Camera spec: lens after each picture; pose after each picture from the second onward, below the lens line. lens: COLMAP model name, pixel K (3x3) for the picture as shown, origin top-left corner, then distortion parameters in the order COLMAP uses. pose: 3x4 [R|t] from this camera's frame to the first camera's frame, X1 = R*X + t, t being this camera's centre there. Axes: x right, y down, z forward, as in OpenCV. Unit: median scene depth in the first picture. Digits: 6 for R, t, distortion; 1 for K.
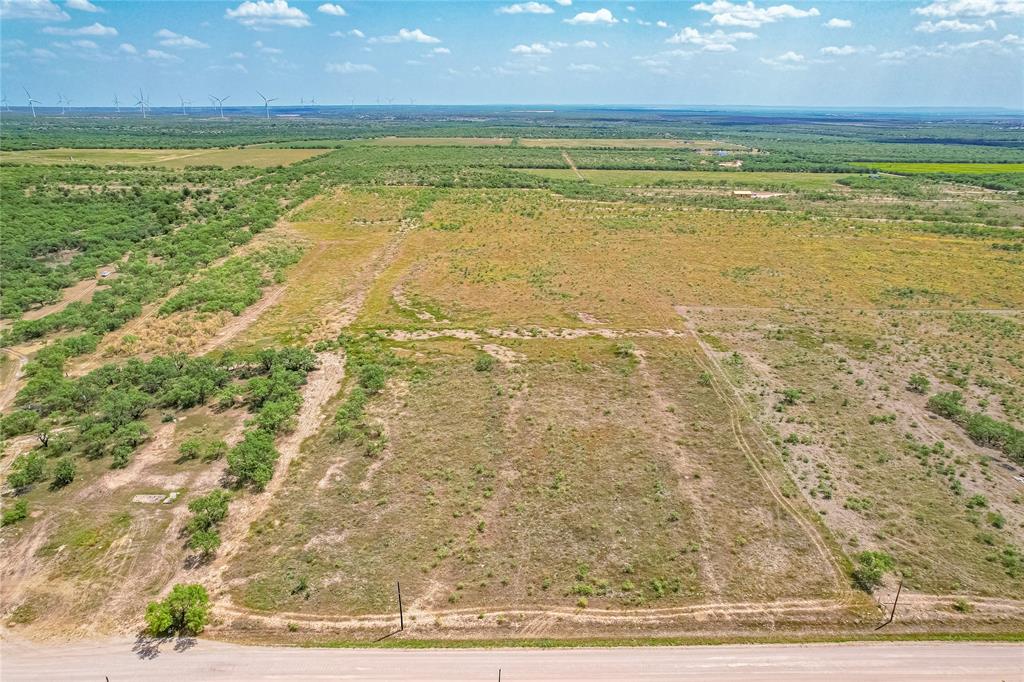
lens RADIAL K [[657.5, 0, 513.6], [0, 657.5, 337.2], [0, 0, 1]] dist [-0.077174, 0.068050]
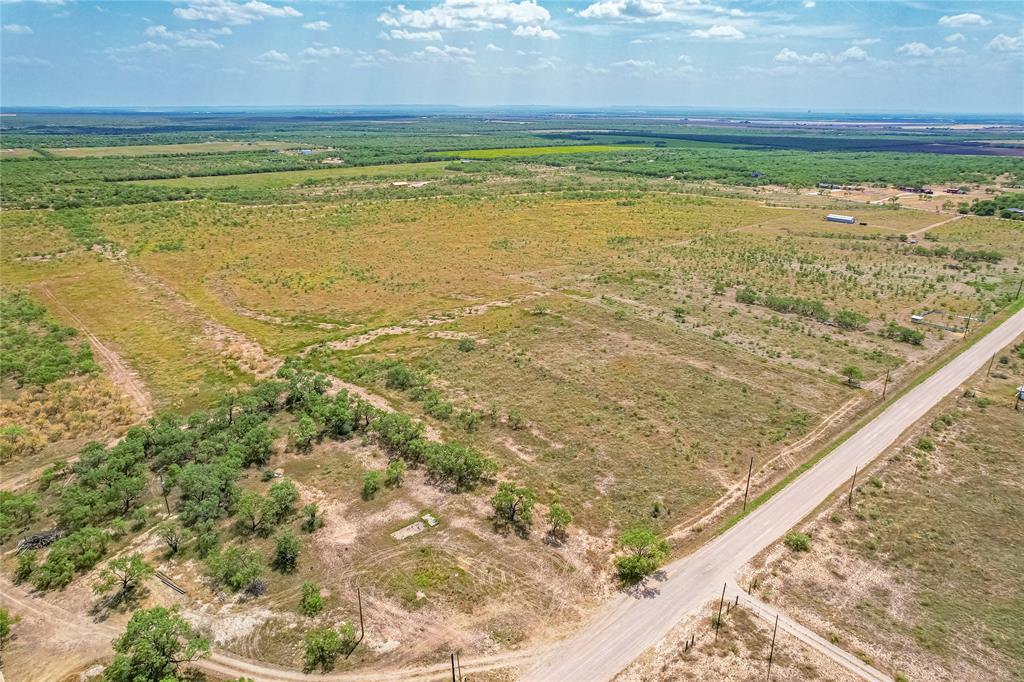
lens RADIAL K [[663.7, 0, 517.0], [0, 663.7, 339.4], [0, 0, 1]] dist [-0.044387, 0.002246]
pose [[0.755285, -0.218923, 0.617752, -0.614584], [0.219848, 0.972579, 0.075874, -0.029717], [-0.617423, 0.078505, 0.782704, 0.105036]]
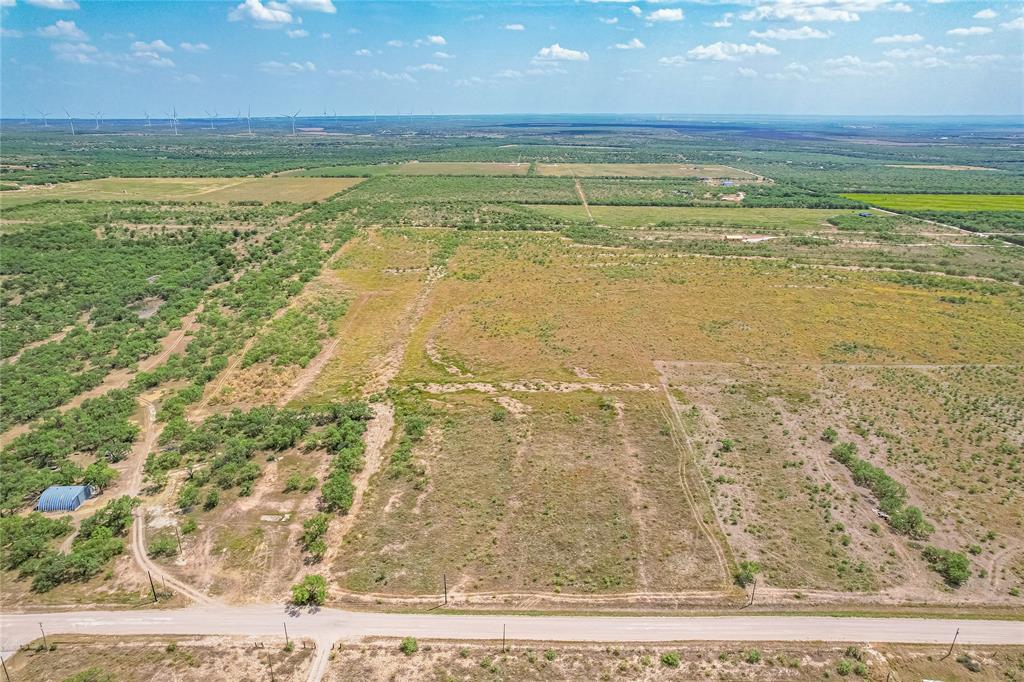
lens RADIAL K [[657.5, 0, 514.6], [0, 657.5, 340.1], [0, 0, 1]] dist [-0.077174, 0.068050]
pose [[0.999653, 0.007552, -0.025217, 0.017994], [-0.007687, 0.999957, -0.005267, -0.099125], [0.025176, 0.005459, 0.999668, -0.306283]]
